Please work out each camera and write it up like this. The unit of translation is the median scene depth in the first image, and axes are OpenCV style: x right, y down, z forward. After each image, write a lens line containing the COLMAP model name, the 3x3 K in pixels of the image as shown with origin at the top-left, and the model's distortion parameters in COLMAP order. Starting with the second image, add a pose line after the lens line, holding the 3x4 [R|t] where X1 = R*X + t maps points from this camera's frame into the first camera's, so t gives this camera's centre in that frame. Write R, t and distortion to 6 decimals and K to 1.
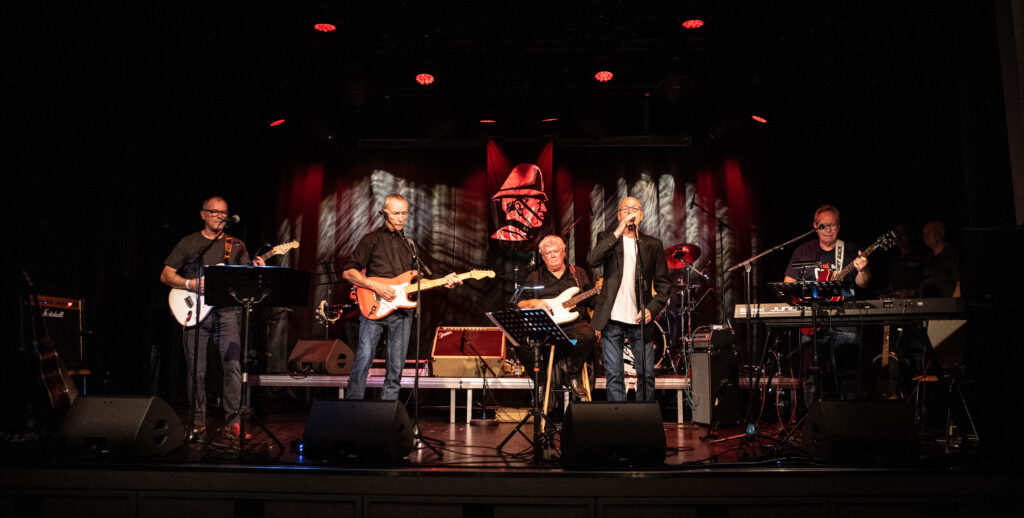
lens RADIAL K [[809.9, 0, 512.0], [0, 809.9, 259.0], [0, 0, 1]] dist [-0.064567, -0.000329]
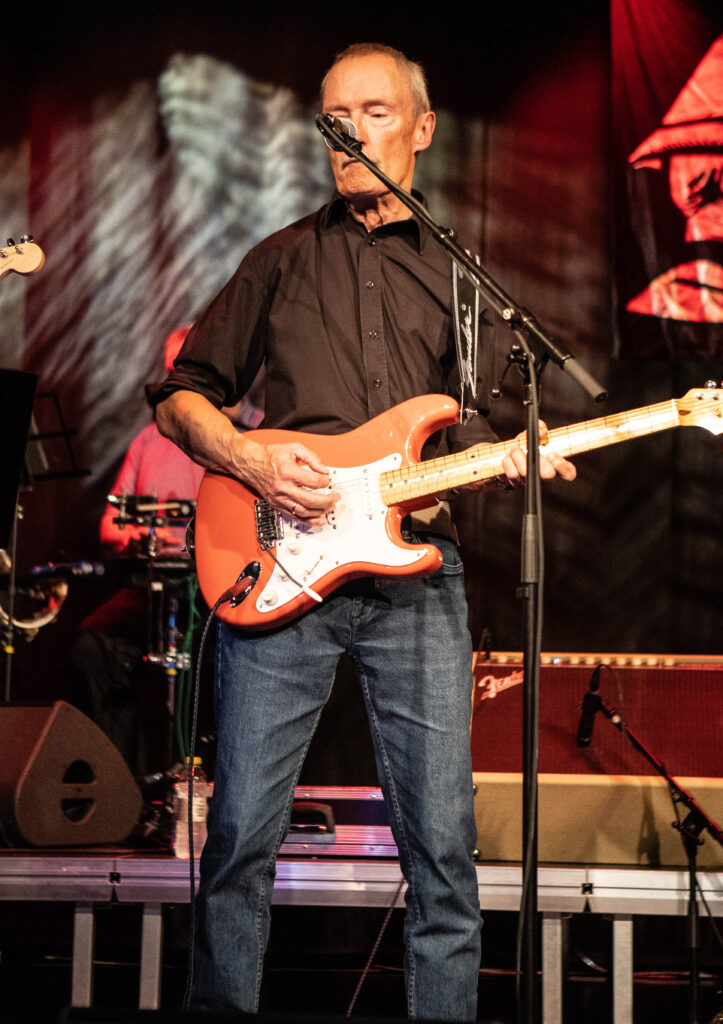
lens RADIAL K [[2491.6, 0, 361.5], [0, 2491.6, 512.0], [0, 0, 1]] dist [0.050188, 0.344687]
pose [[0.998301, 0.003173, -0.058177, -0.064119], [-0.001705, 0.999679, 0.025263, 0.018034], [0.058239, -0.025121, 0.997987, 0.199188]]
